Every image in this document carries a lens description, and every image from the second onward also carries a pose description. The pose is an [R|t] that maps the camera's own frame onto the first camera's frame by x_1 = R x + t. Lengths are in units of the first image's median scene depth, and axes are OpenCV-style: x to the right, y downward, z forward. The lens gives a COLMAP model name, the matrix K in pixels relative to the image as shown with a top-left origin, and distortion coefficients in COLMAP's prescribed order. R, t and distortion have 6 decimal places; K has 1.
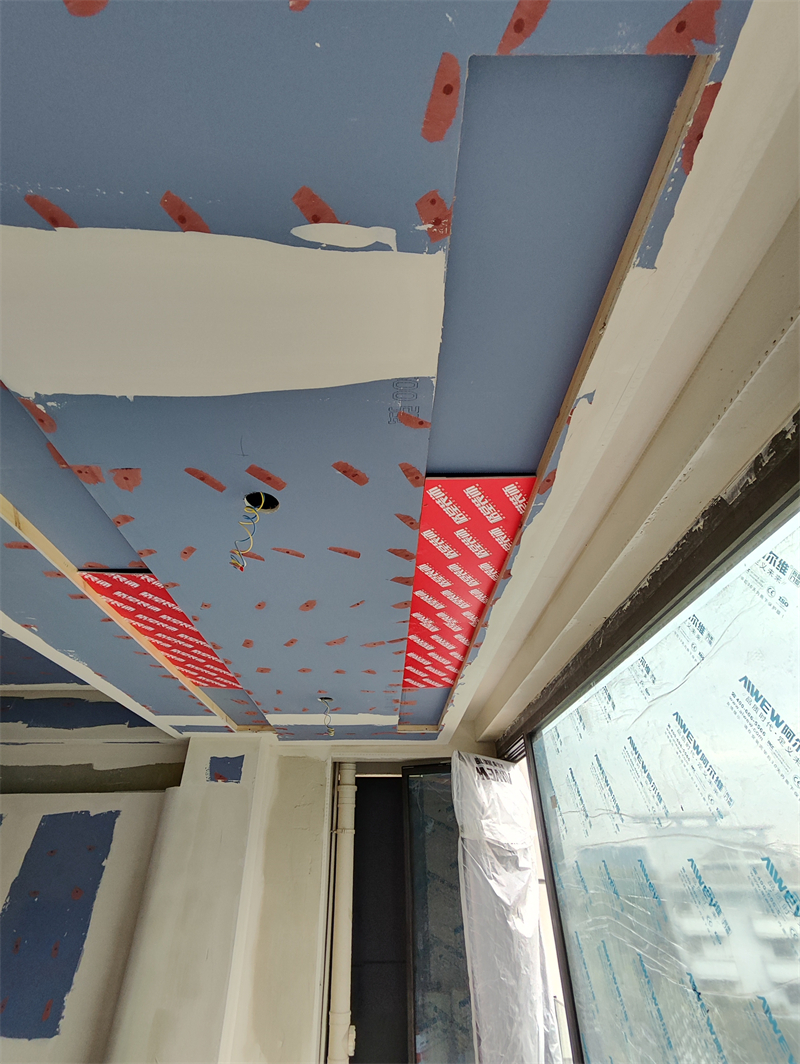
lens RADIAL K [[489.2, 0, 386.1], [0, 489.2, 532.0], [0, 0, 1]] dist [-0.005014, 0.009495]
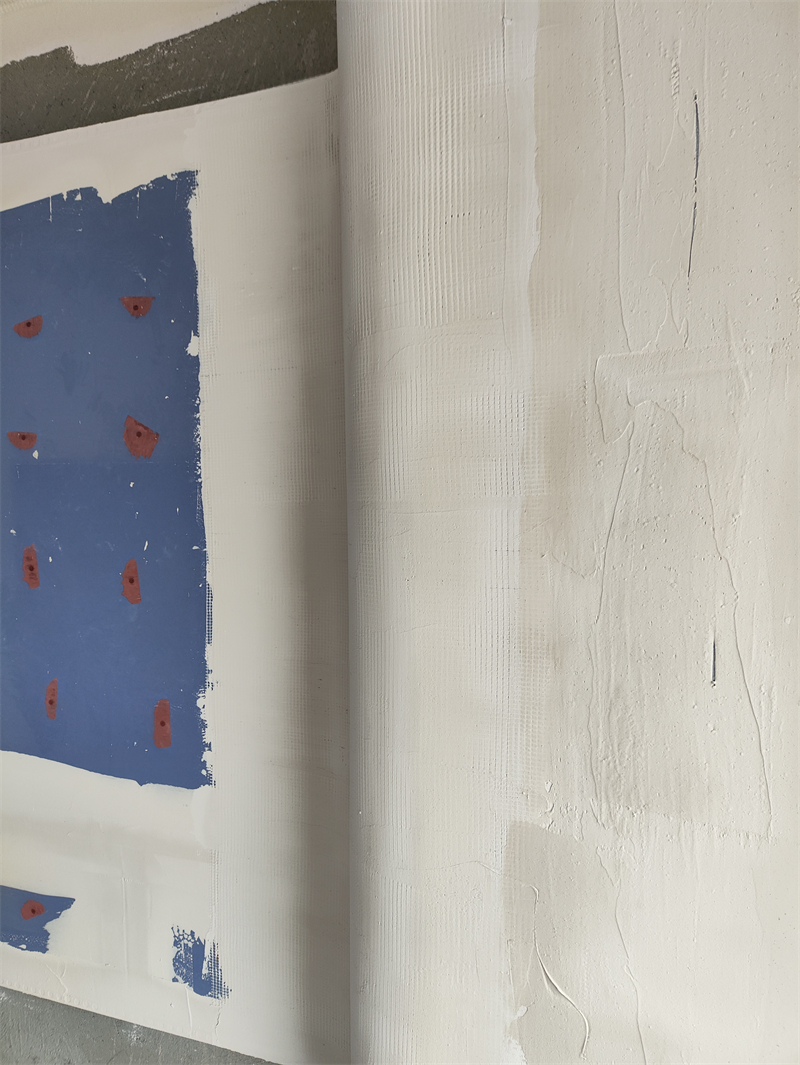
lens RADIAL K [[780.6, 0, 392.5], [0, 780.6, 526.6], [0, 0, 1]] dist [0.040531, -0.040395]
pose [[0.933224, 0.017431, -0.358872, -0.390322], [0.211784, 0.780171, 0.588625, 0.637311], [0.290242, -0.625323, 0.724383, 0.807230]]
